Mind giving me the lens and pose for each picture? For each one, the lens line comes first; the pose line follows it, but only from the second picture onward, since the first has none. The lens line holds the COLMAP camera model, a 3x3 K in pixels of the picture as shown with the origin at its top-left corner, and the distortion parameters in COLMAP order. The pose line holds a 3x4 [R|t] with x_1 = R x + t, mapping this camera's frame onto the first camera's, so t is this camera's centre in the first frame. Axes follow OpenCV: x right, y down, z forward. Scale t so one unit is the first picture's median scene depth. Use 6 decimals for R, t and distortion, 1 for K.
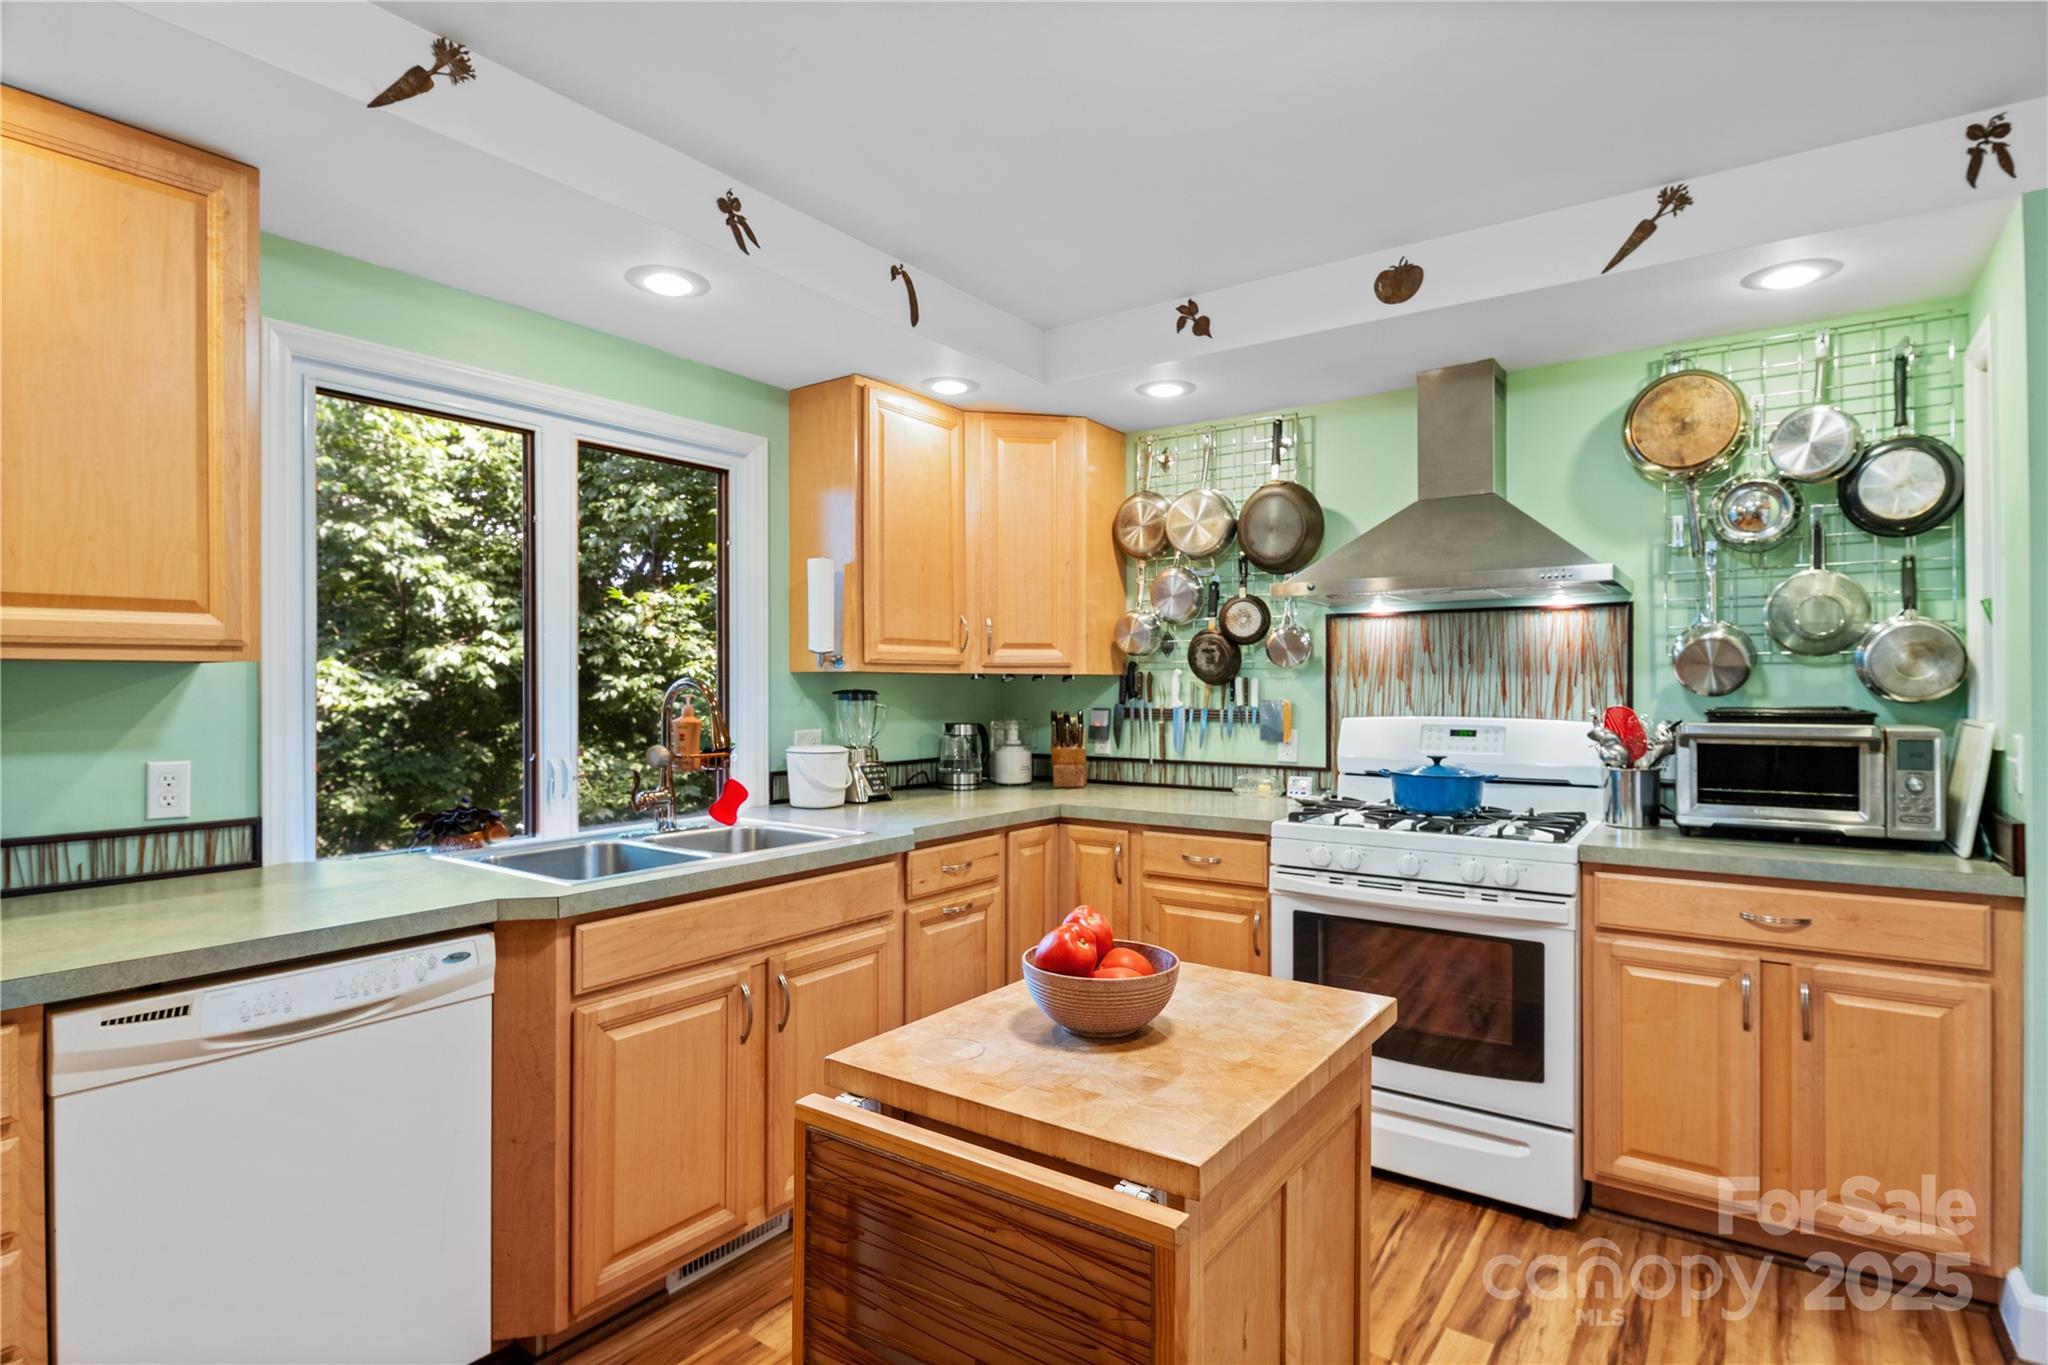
lens RADIAL K [[1046.4, 0, 1025.3], [0, 1046.4, 685.0], [0, 0, 1]] dist [-0.003762, 0.000438]
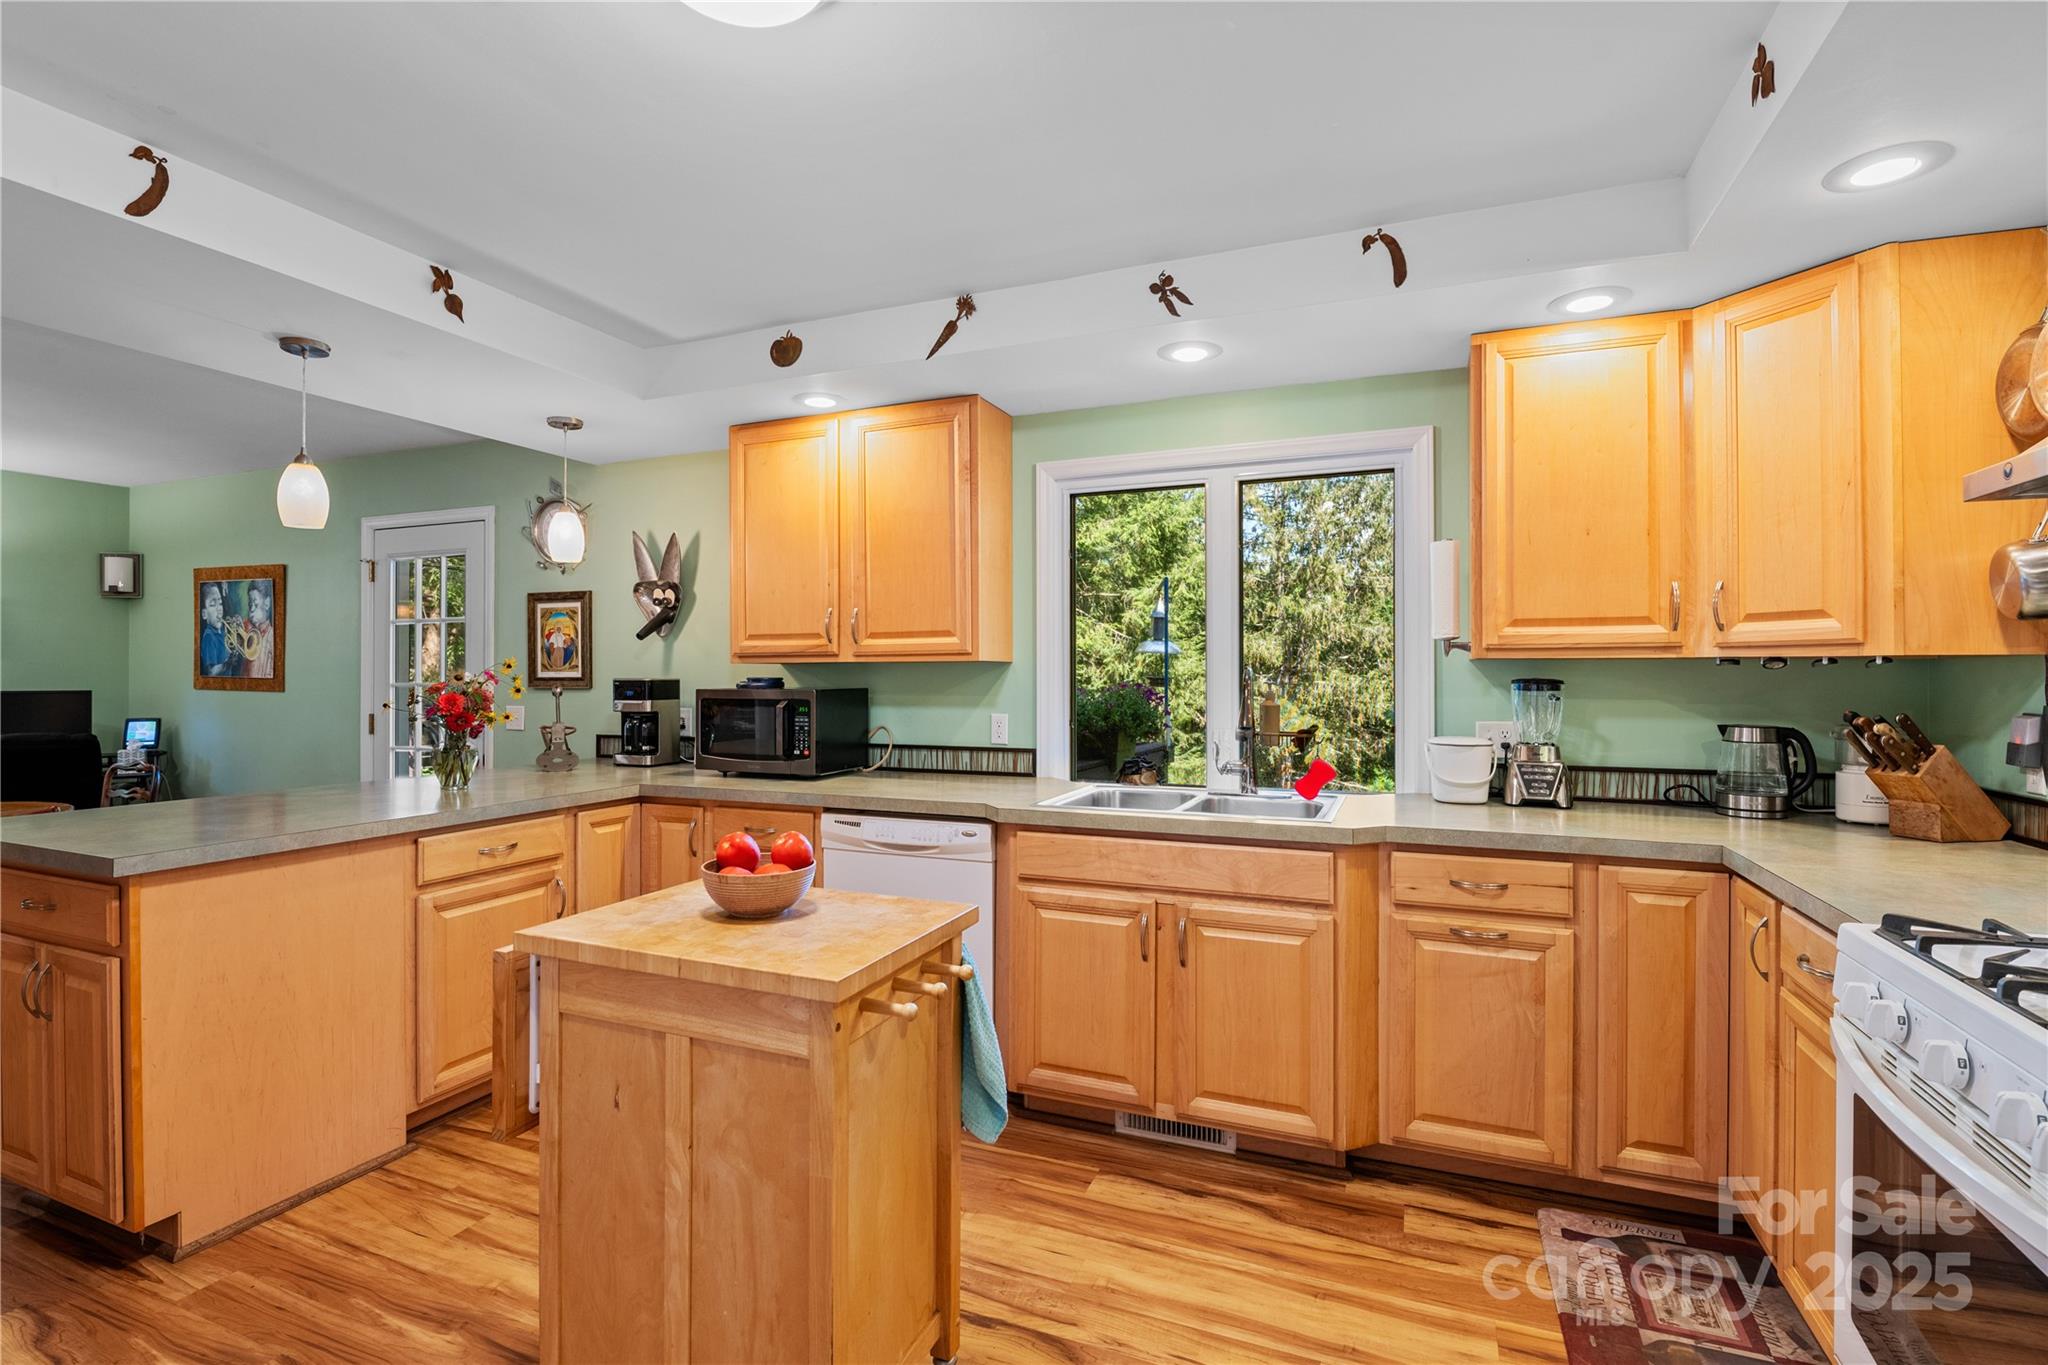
lens RADIAL K [[962.1, 0, 1021.0], [0, 962.1, 677.5], [0, 0, 1]] dist [0.013220, -0.000135]
pose [[0.220058, 0.004528, -0.975476, 0.791820], [0.000792, 0.999988, 0.004820, -0.000752], [0.975486, -0.001833, 0.220052, 0.583747]]
